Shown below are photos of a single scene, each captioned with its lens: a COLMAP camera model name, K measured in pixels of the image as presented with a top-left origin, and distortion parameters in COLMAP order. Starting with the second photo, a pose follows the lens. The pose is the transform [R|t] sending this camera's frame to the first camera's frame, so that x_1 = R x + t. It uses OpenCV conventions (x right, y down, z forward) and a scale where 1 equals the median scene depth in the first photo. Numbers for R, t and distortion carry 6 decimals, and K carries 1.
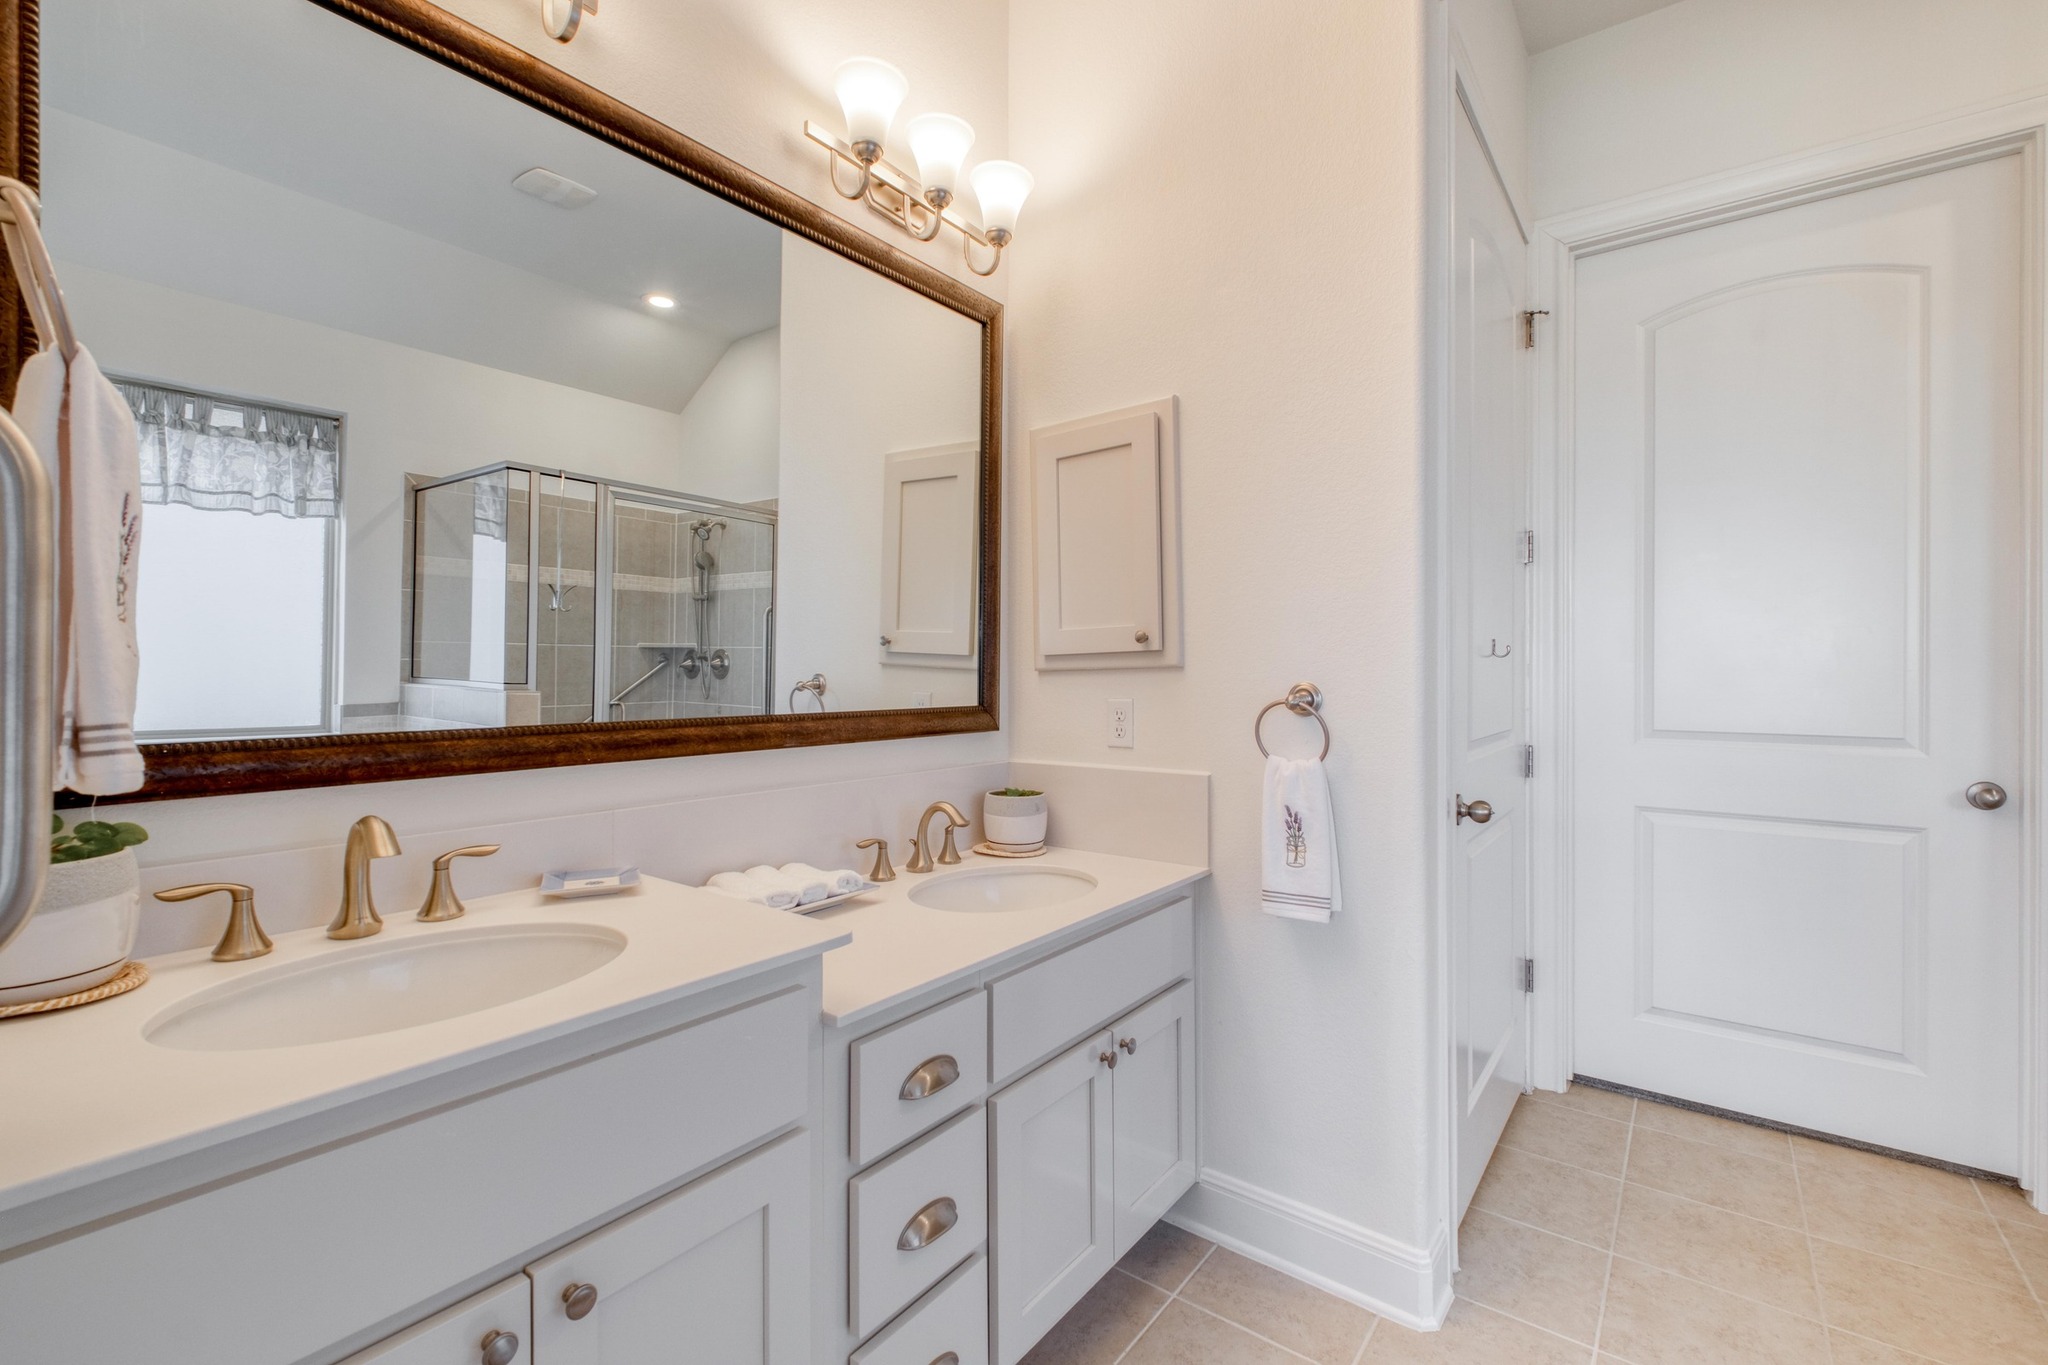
lens RADIAL K [[884.4, 0, 1034.5], [0, 884.4, 681.2], [0, 0, 1]] dist [-0.000959, -0.001509]
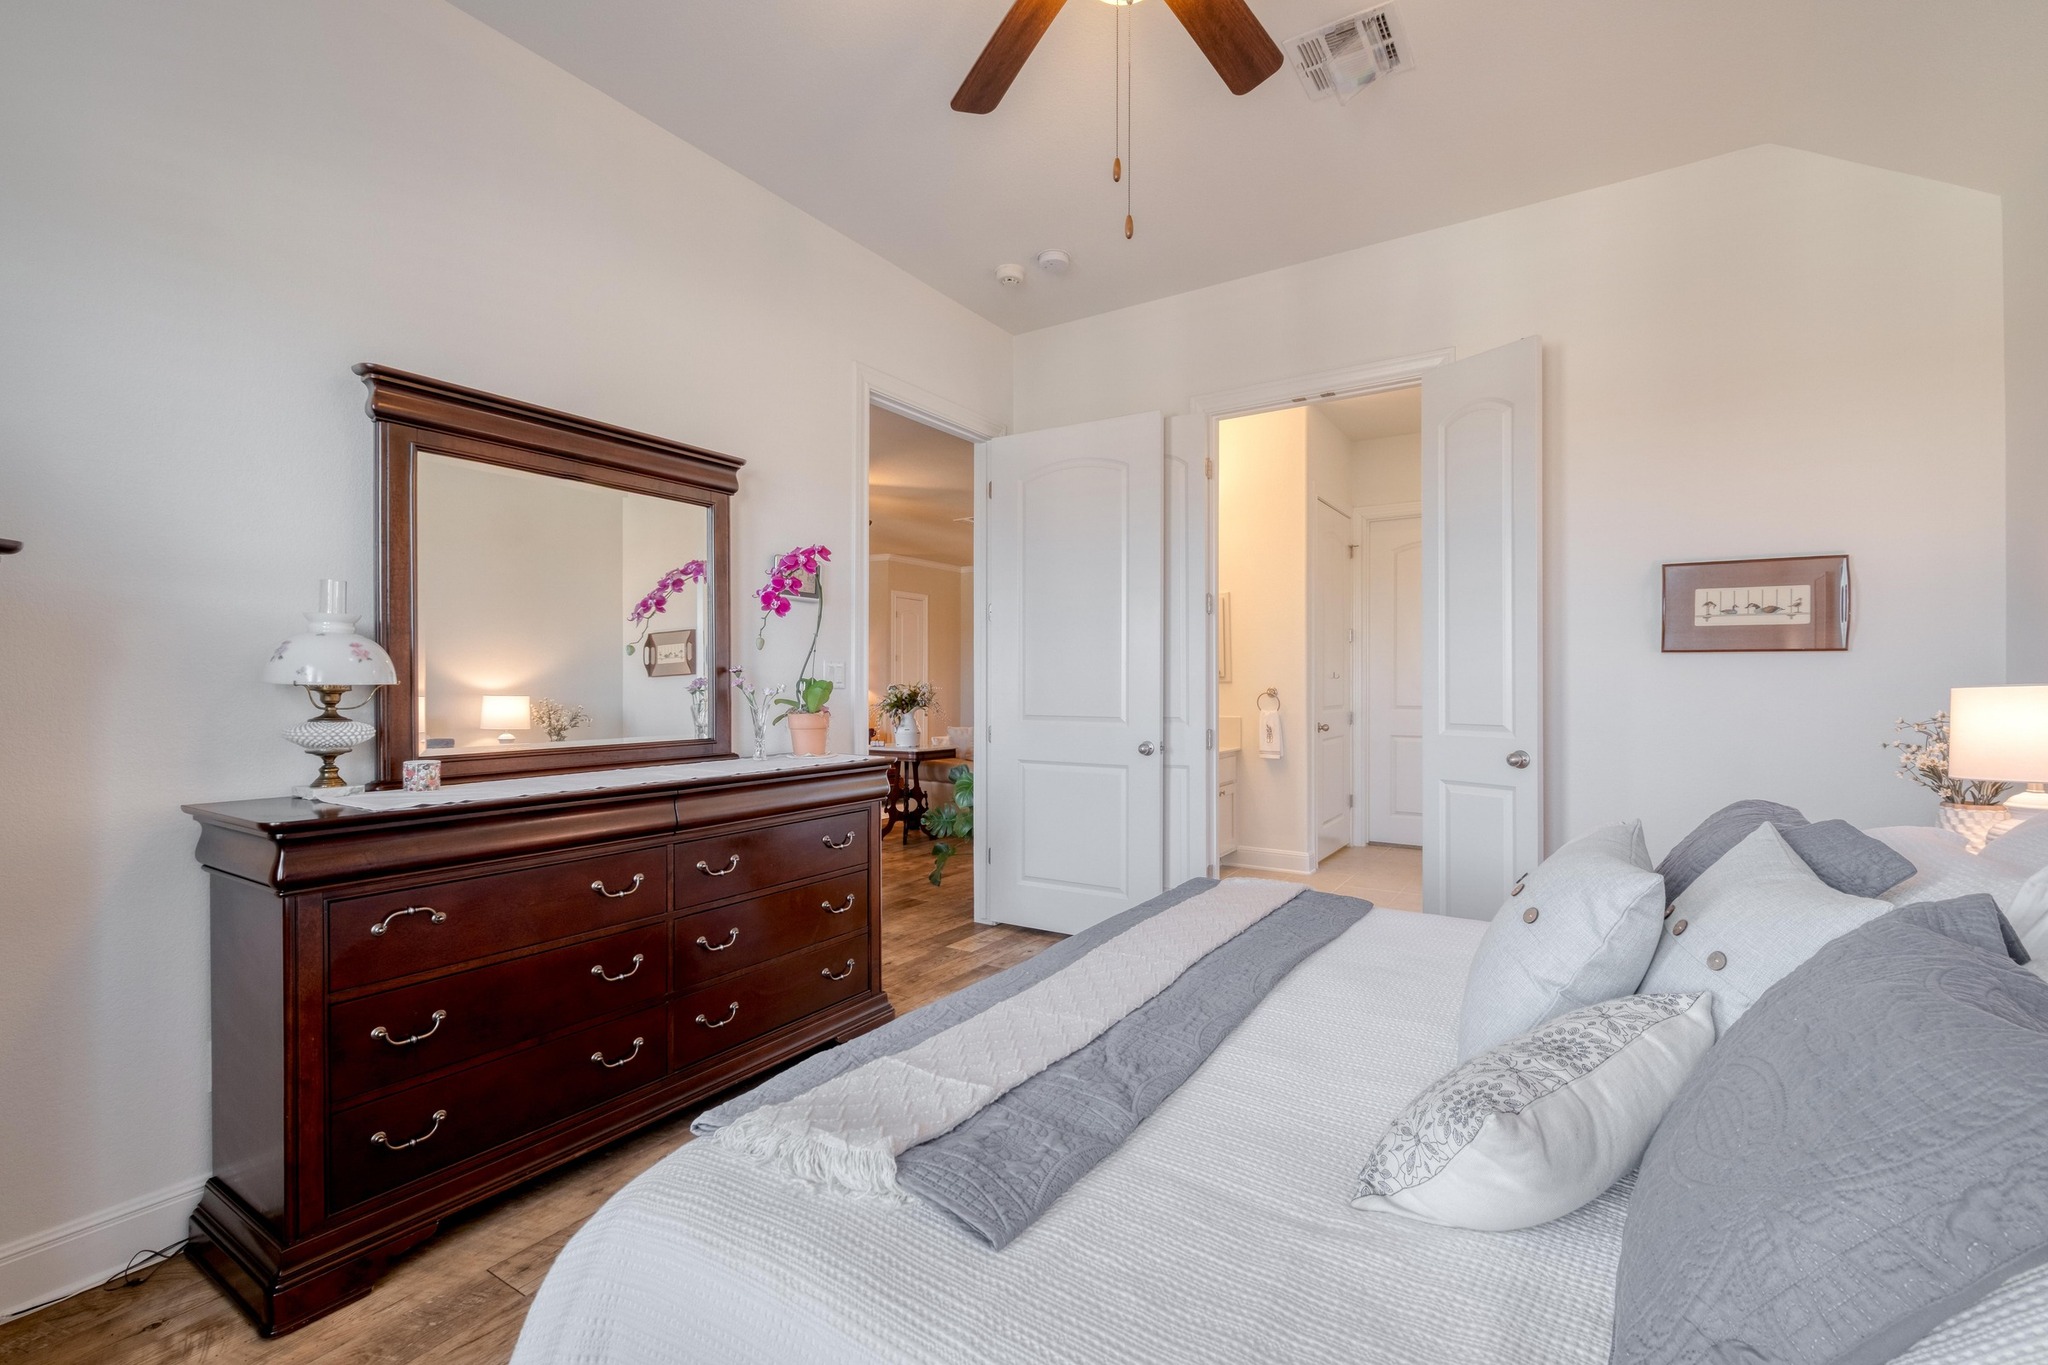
lens RADIAL K [[884.4, 0, 1024.4], [0, 884.4, 679.4], [0, 0, 1]] dist [-0.000959, -0.001509]
pose [[0.997365, 0.004762, 0.072386, -0.685681], [-0.004267, 0.999966, -0.006995, -0.000773], [-0.072416, 0.006668, 0.997352, -1.781109]]
